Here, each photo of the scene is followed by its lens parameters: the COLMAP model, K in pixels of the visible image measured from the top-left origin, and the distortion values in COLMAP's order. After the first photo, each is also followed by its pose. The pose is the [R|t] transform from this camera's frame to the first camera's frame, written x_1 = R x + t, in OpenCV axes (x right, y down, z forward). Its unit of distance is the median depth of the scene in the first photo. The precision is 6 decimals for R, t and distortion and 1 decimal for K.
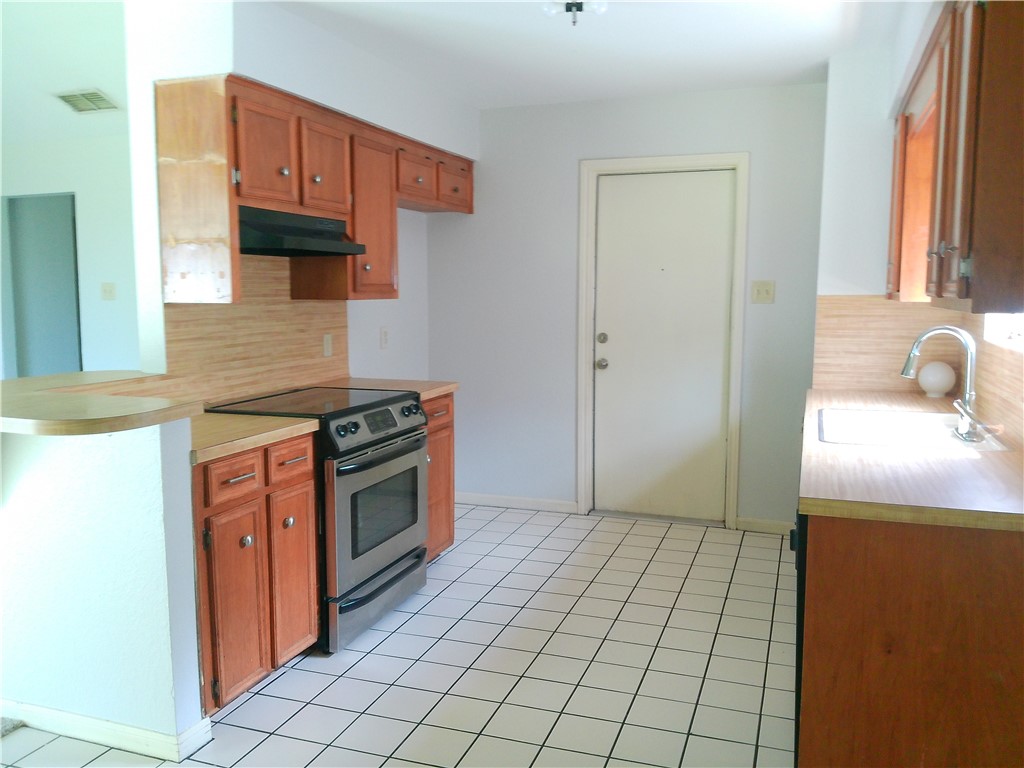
lens RADIAL K [[819.2, 0, 535.4], [0, 819.2, 385.2], [0, 0, 1]] dist [0.122458, -0.220168]
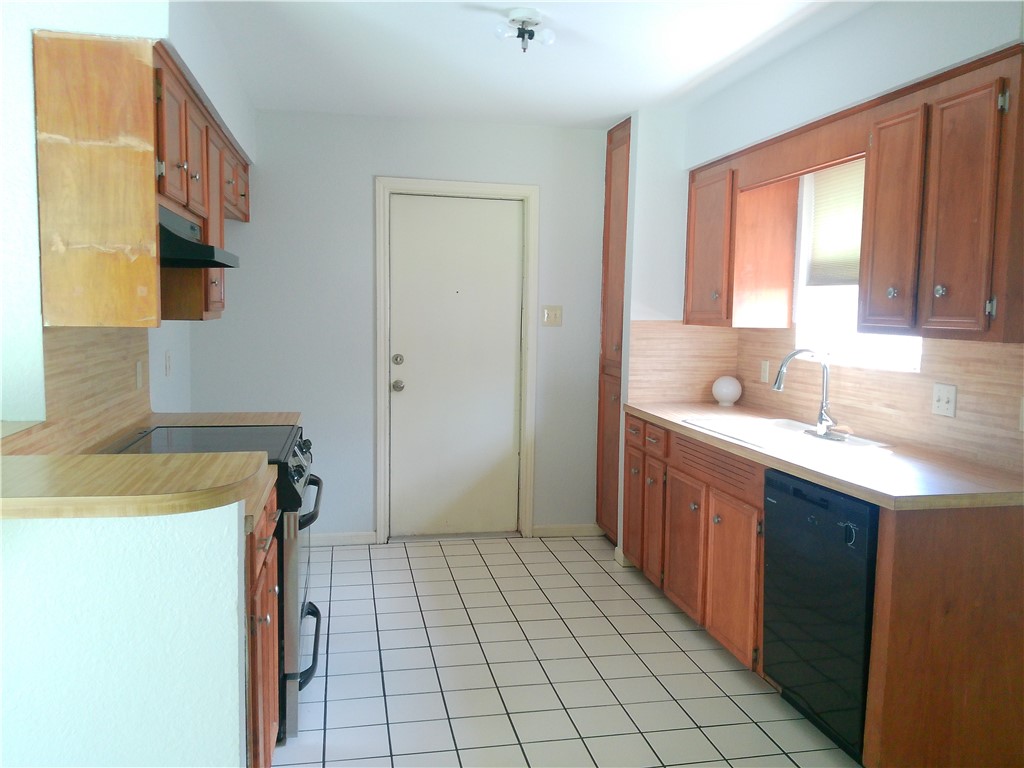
lens RADIAL K [[815.4, 0, 512.0], [0, 815.4, 384.0], [0, 0, 1]] dist [0.088291, -0.111430]
pose [[0.863469, -0.031138, 0.503440, -0.368009], [0.040337, 0.999159, -0.007385, -0.019688], [-0.502786, 0.026684, 0.863999, 0.117330]]
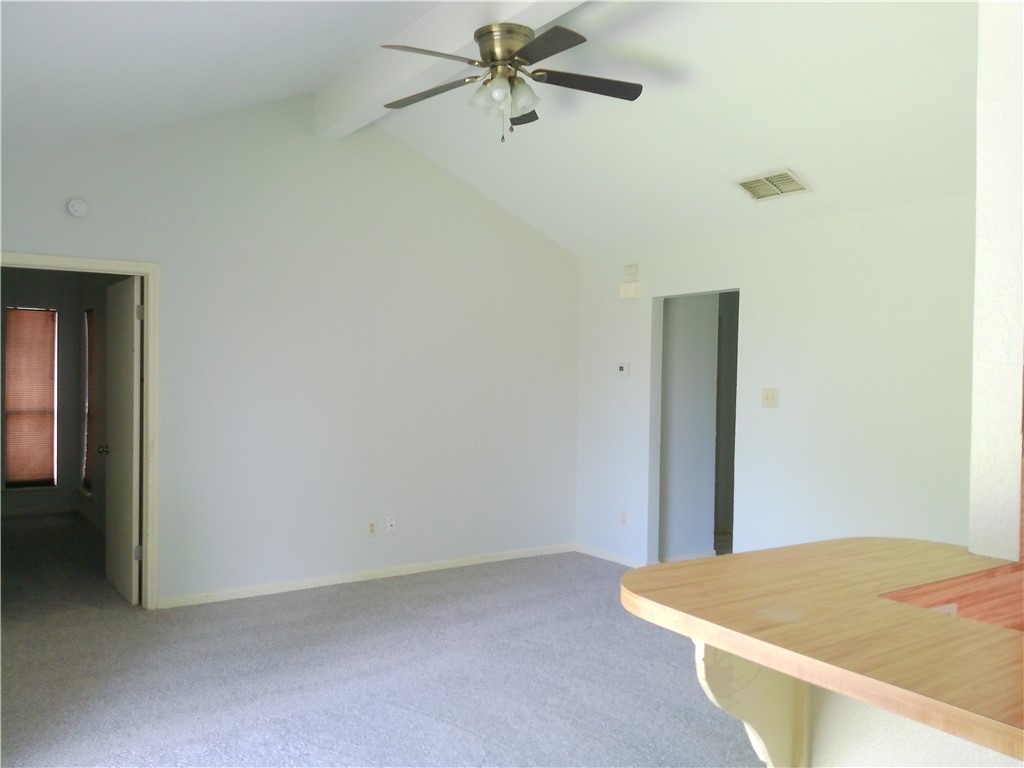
lens RADIAL K [[815.4, 0, 512.0], [0, 815.4, 384.0], [0, 0, 1]] dist [0.088291, -0.111430]
pose [[0.794347, 0.013959, -0.607304, -0.299046], [-0.079088, 0.993603, -0.080609, -0.052816], [0.602294, 0.112062, 0.790369, 0.219492]]
